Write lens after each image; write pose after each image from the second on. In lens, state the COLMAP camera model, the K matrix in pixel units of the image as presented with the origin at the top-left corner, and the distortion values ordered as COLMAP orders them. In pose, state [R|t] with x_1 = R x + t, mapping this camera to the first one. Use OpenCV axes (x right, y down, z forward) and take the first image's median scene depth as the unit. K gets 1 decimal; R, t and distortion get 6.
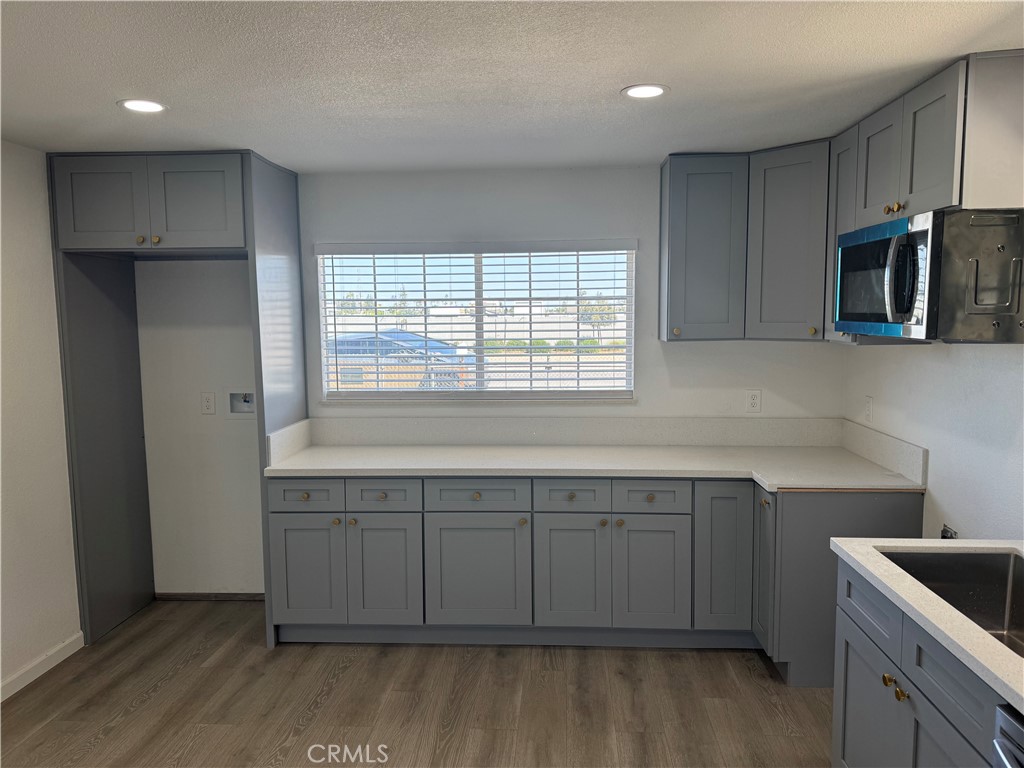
lens RADIAL K [[726.6, 0, 508.8], [0, 726.6, 387.8], [0, 0, 1]] dist [0.064963, -0.086782]
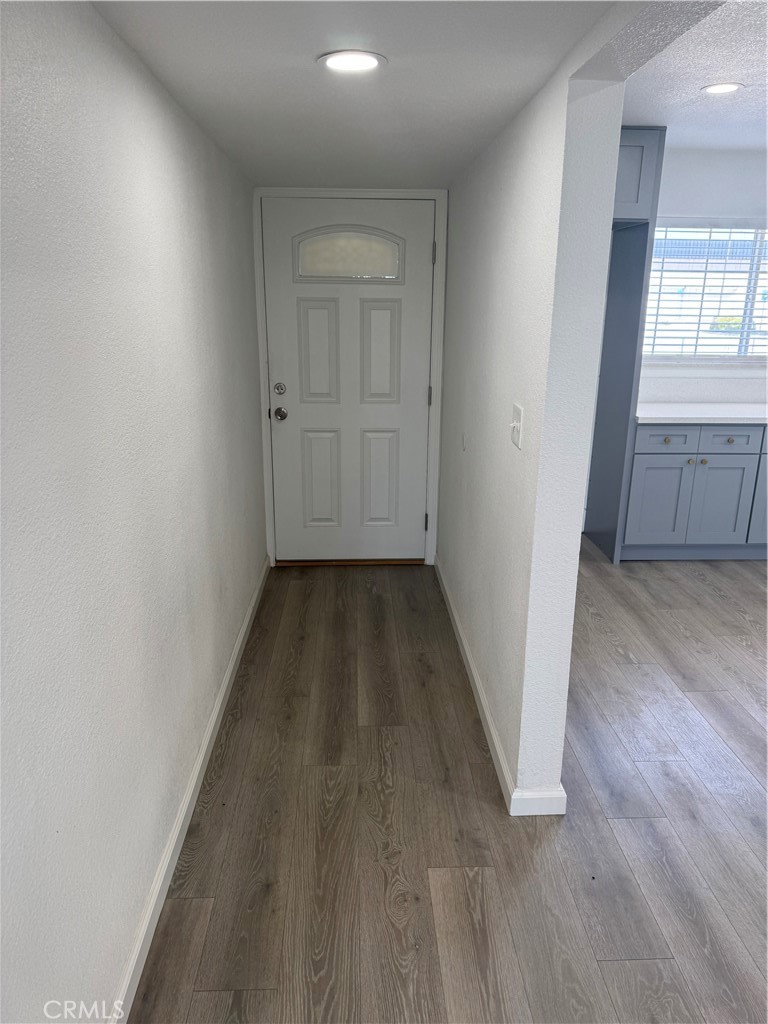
lens RADIAL K [[726.6, 0, 384.4], [0, 726.6, 517.1], [0, 0, 1]] dist [0.064963, -0.086782]
pose [[0.993759, -0.011083, 0.110992, -0.874463], [-0.010818, 0.980785, 0.194792, 0.041780], [-0.111019, -0.194777, 0.974544, -0.147074]]
